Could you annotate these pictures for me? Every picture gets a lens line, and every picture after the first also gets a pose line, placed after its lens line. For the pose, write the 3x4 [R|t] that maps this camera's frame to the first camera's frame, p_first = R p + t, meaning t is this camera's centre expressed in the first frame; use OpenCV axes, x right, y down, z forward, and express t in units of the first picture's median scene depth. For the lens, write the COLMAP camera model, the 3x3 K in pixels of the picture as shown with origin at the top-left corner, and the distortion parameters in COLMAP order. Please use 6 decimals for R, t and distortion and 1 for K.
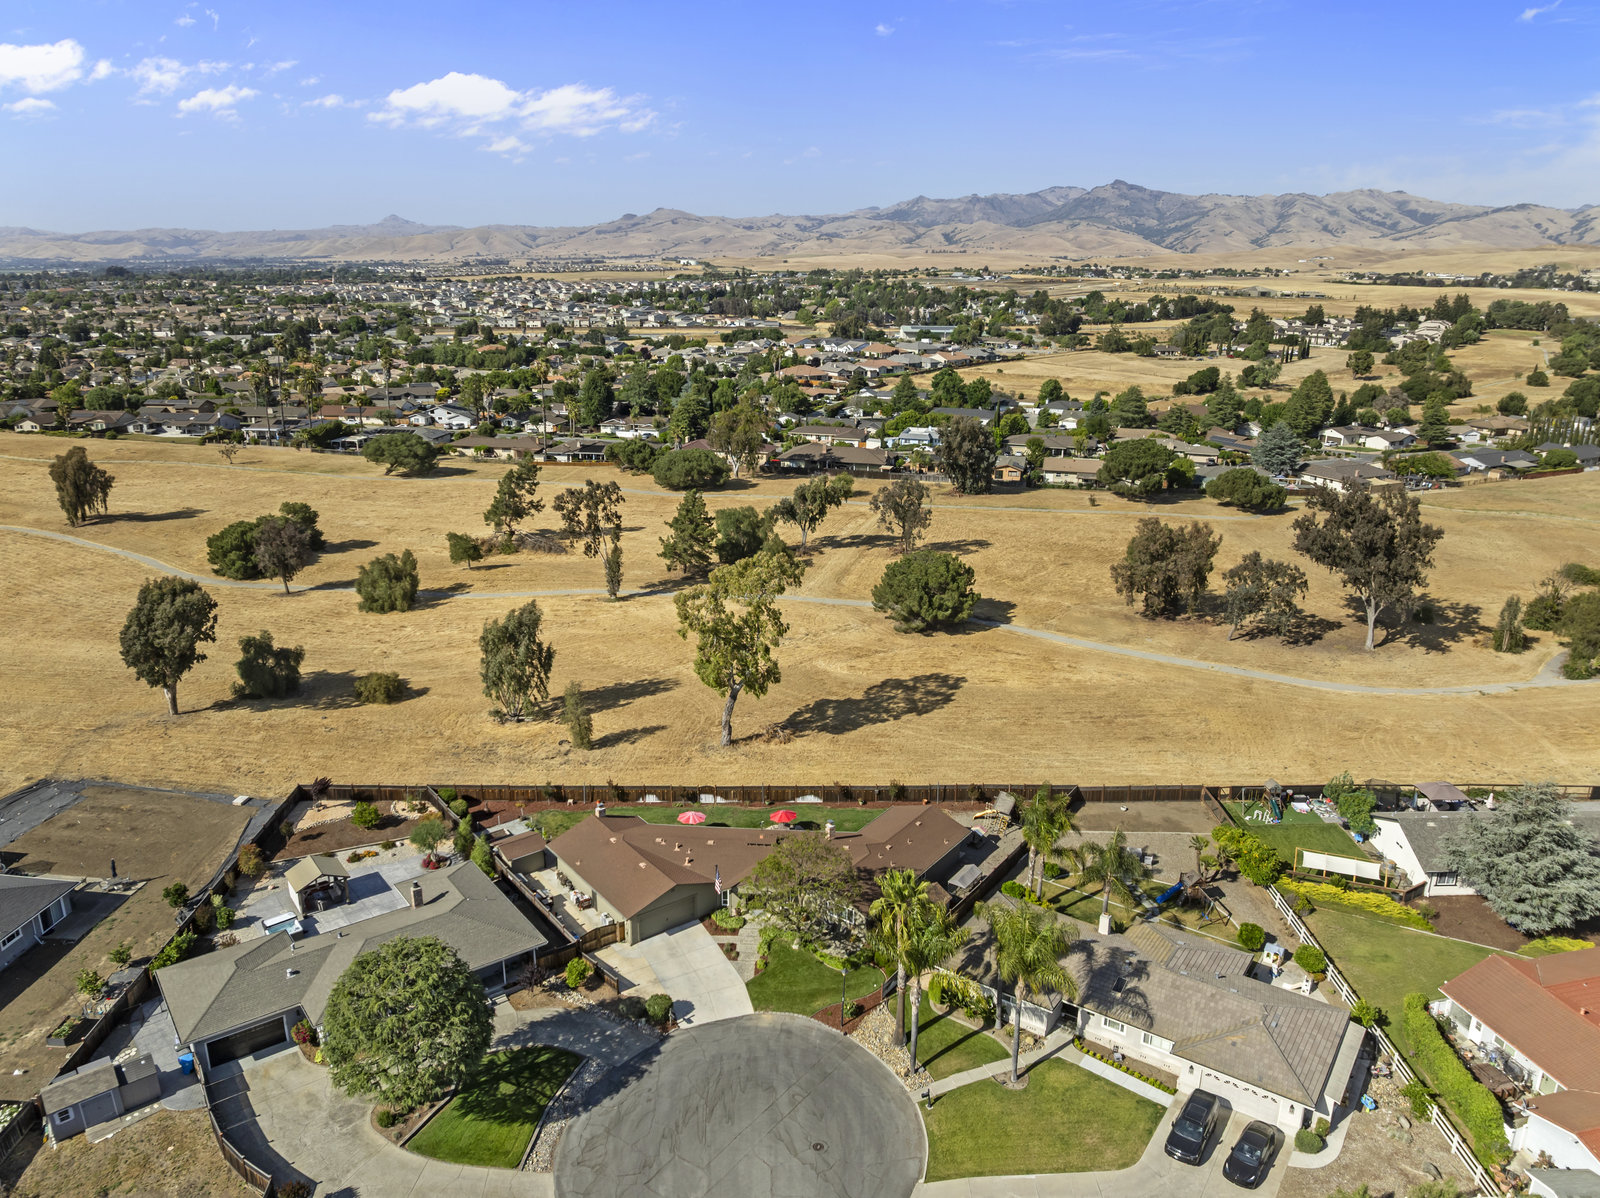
lens RADIAL K [[1129.4, 0, 807.7], [0, 1129.4, 591.8], [0, 0, 1]] dist [-0.045558, 0.017212]
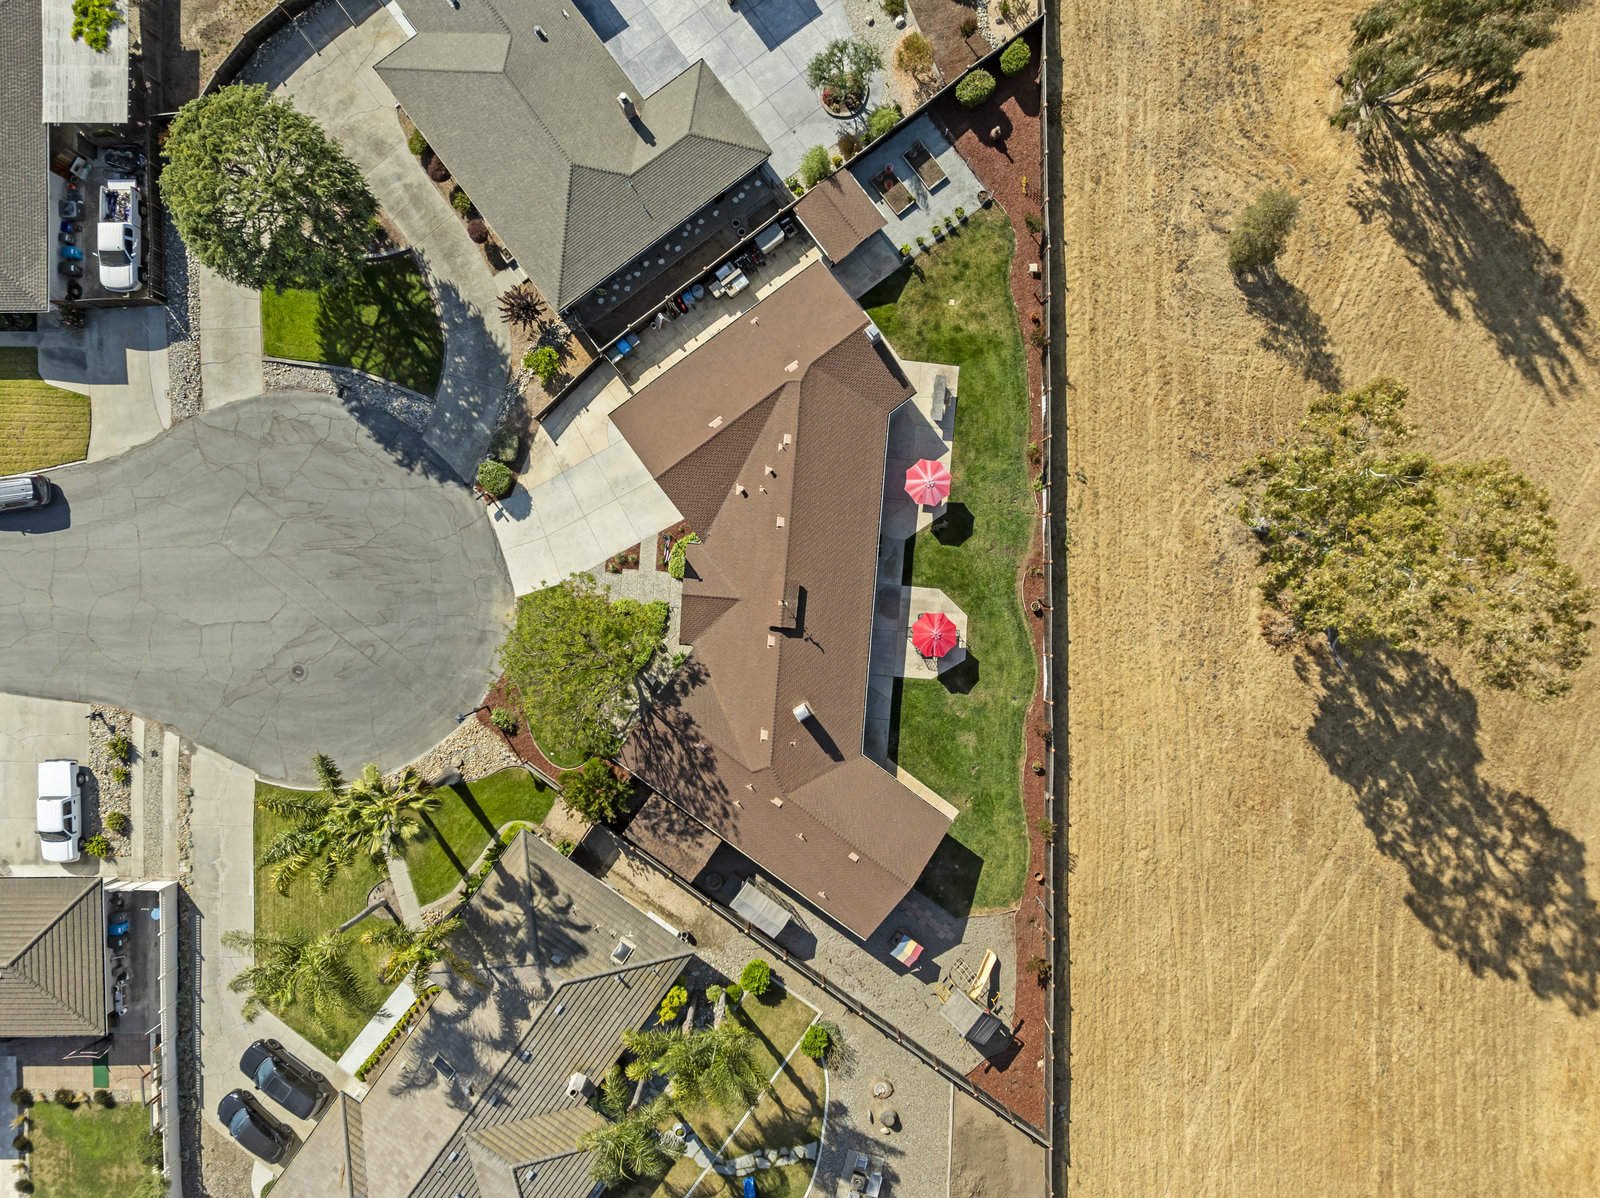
lens RADIAL K [[1129.4, 0, 807.7], [0, 1129.4, 591.8], [0, 0, 1]] dist [-0.045558, 0.017212]
pose [[-0.016582, 0.999862, -0.000546, -0.050381], [-0.303499, -0.004513, 0.952821, -0.412810], [0.952688, 0.015966, 0.303532, 0.887095]]
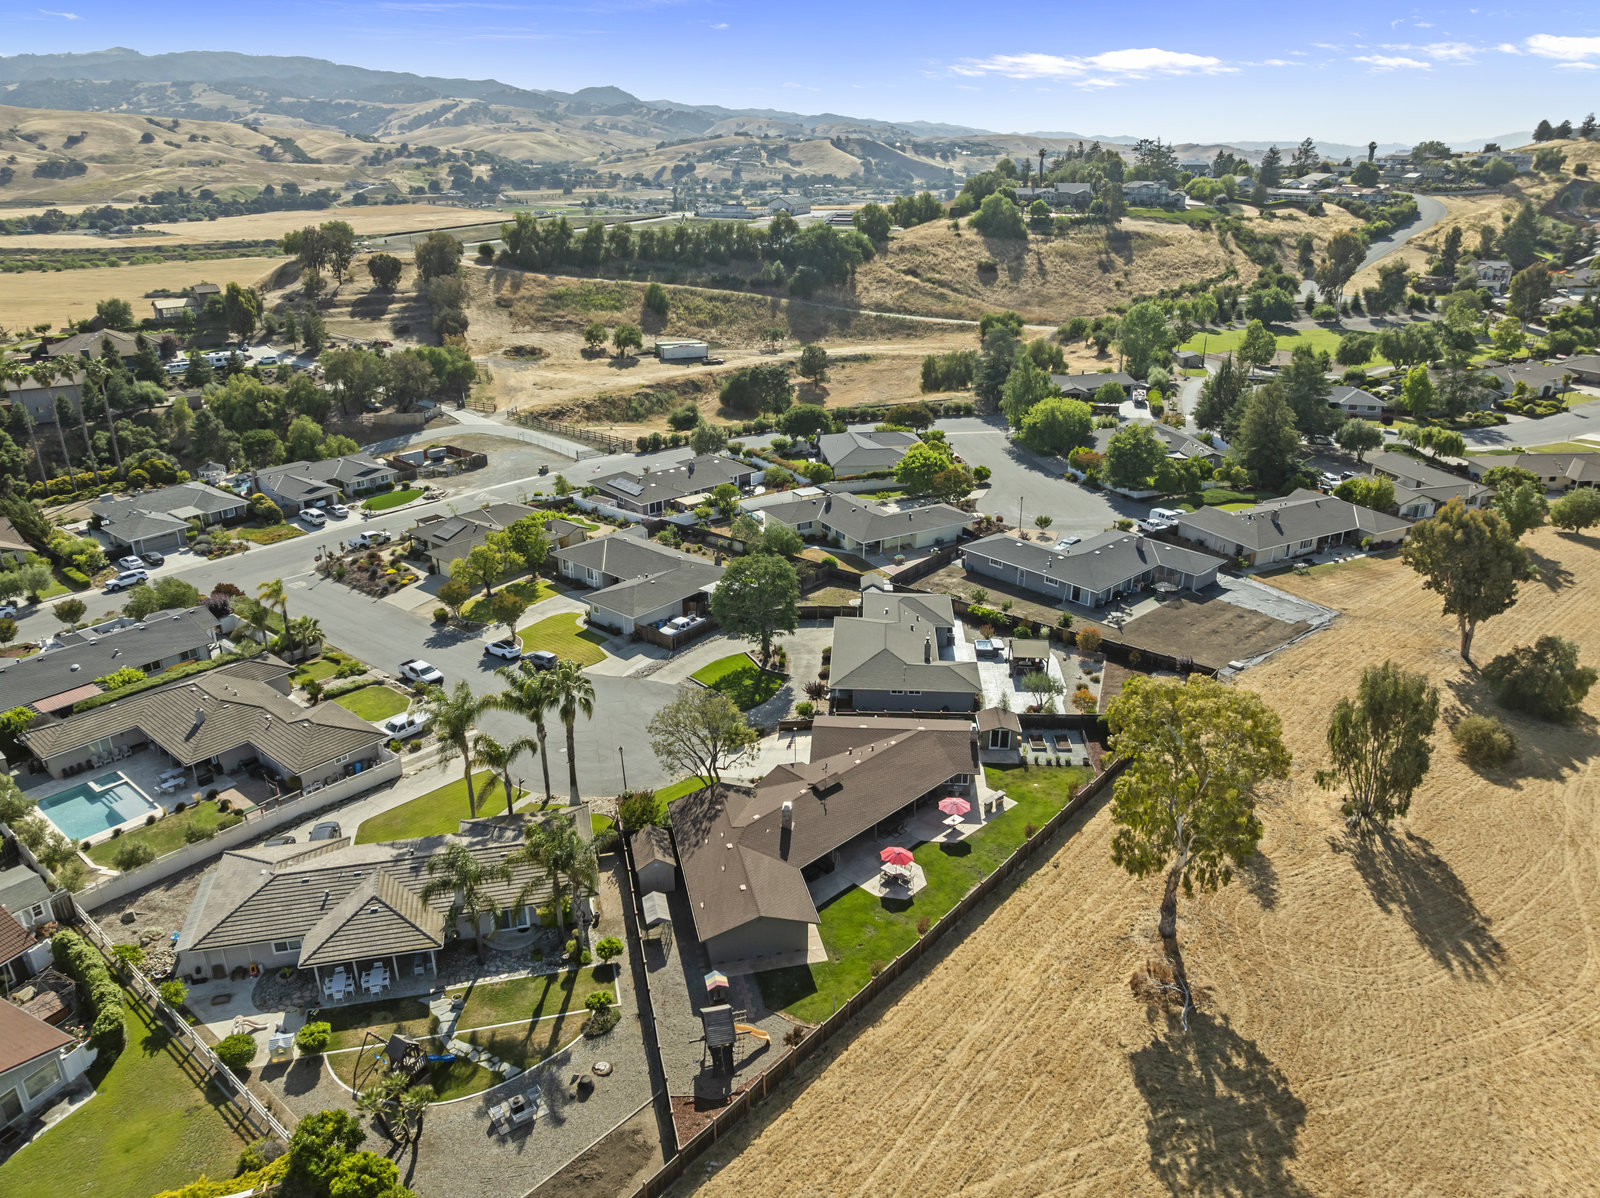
lens RADIAL K [[1125.9, 0, 802.9], [0, 1125.9, 596.5], [0, 0, 1]] dist [-0.052404, 0.021171]
pose [[-0.655667, 0.275458, -0.703010, 0.633386], [-0.229357, 0.814421, 0.533023, -0.429353], [0.719372, 0.510726, -0.470811, 1.455064]]
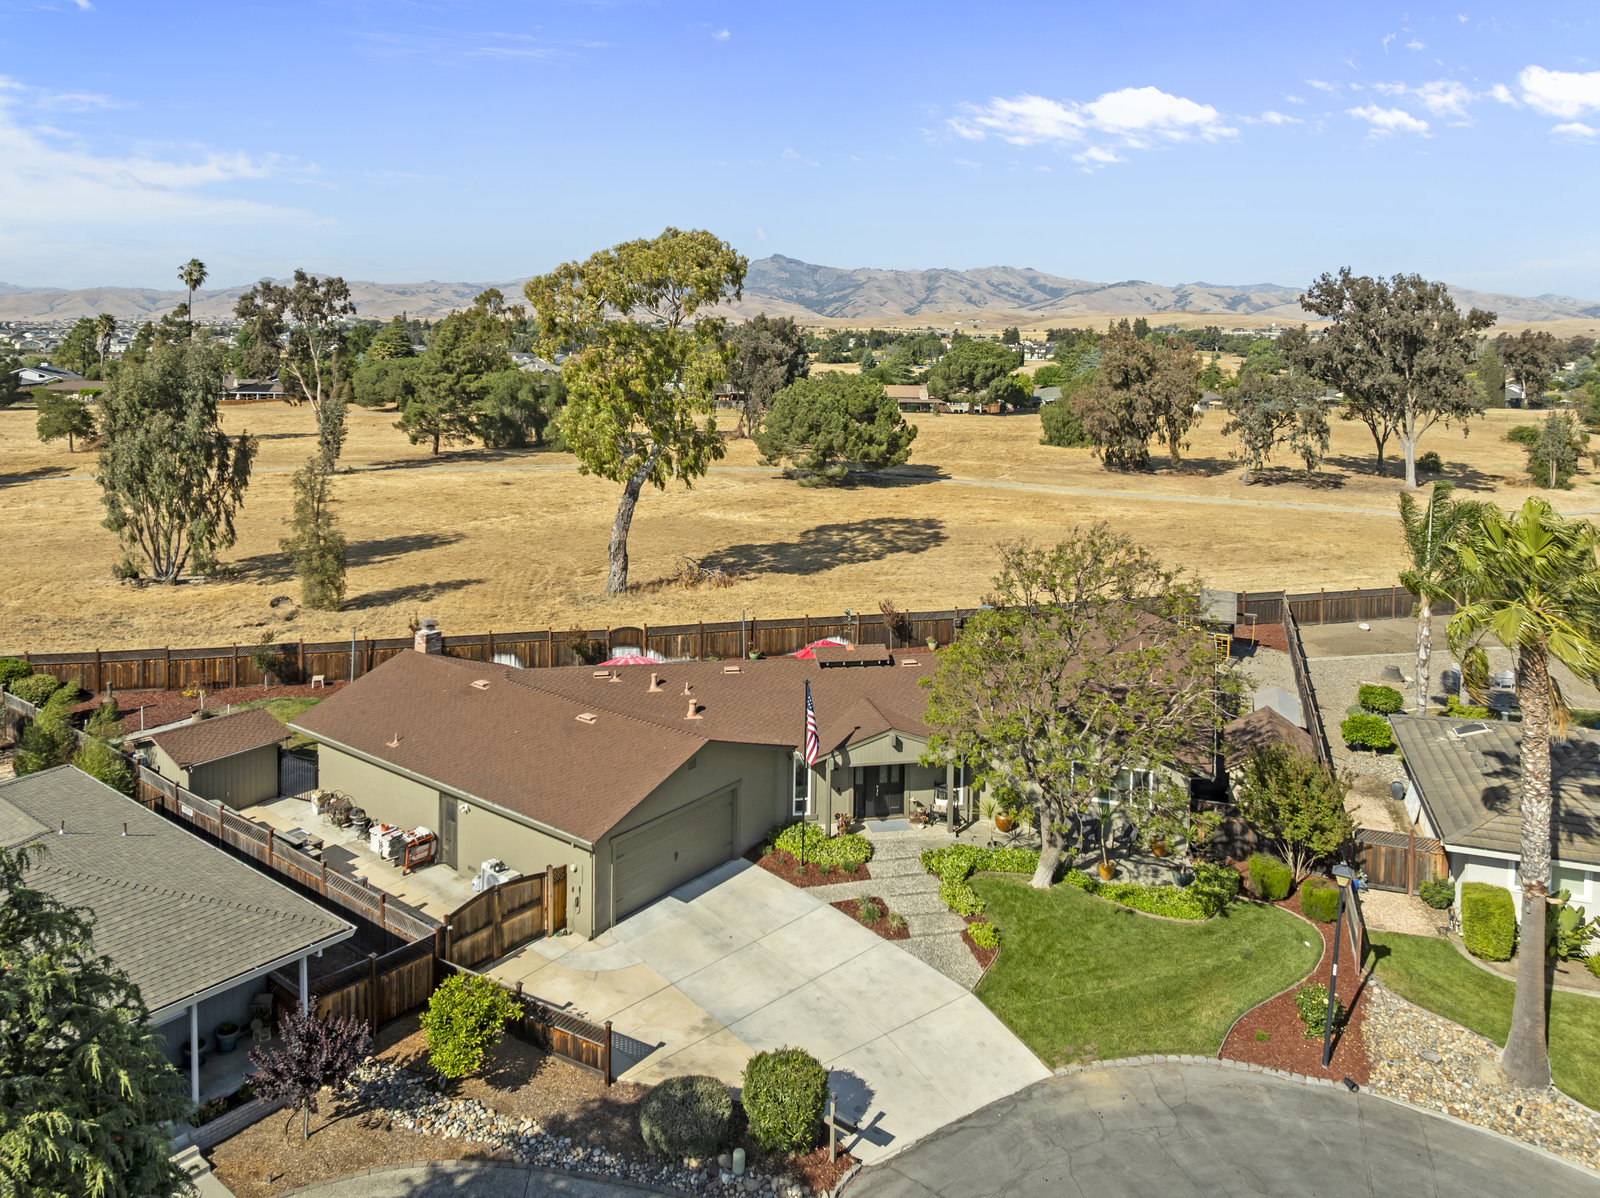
lens RADIAL K [[1189.2, 0, 808.2], [0, 1189.2, 365.6], [0, 0, 1]] dist [-0.017468, -0.006445]
pose [[0.961381, 0.001810, 0.275217, -0.192206], [0.066681, 0.968653, -0.239299, 0.237657], [-0.267023, 0.248410, 0.931124, 0.609985]]
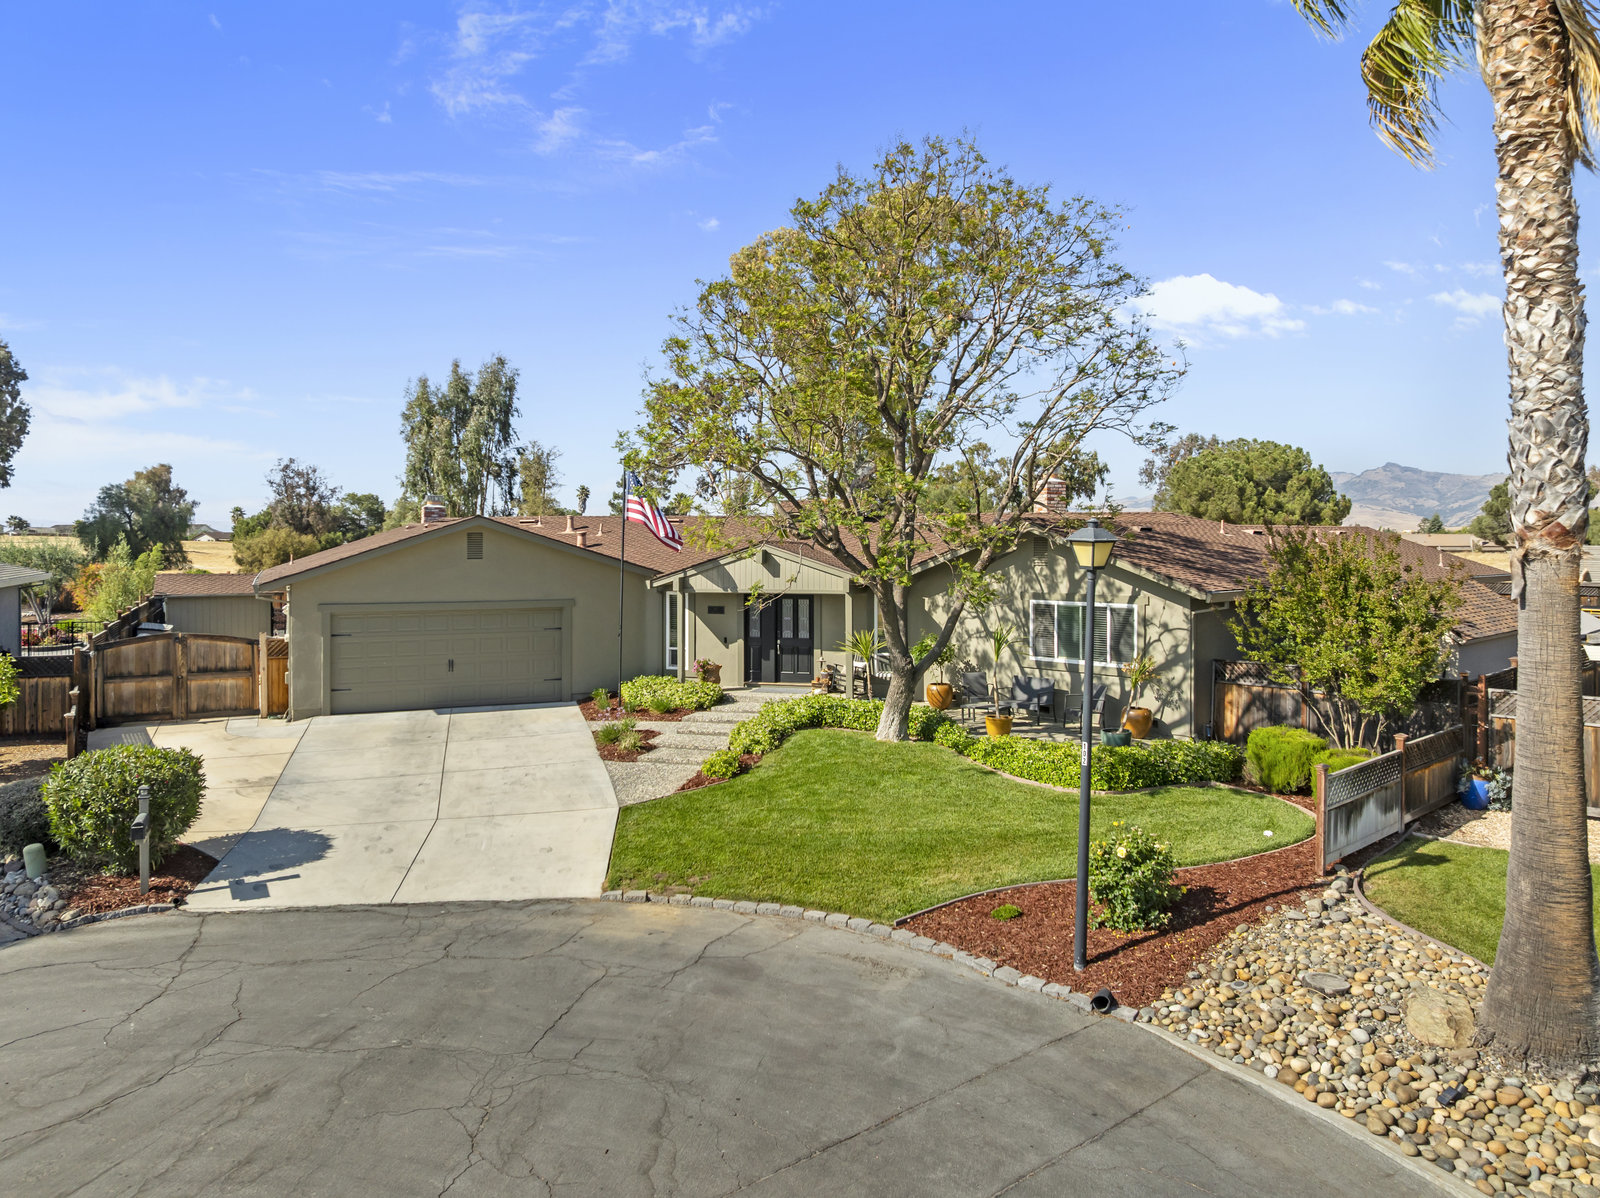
lens RADIAL K [[1145.0, 0, 805.0], [0, 1145.0, 551.6], [0, 0, 1]] dist [-0.041291, 0.005205]
pose [[0.975048, -0.011875, -0.221674, 0.026260], [-0.049673, 0.961578, -0.269999, 0.343293], [0.216363, 0.274273, 0.936996, 0.756942]]
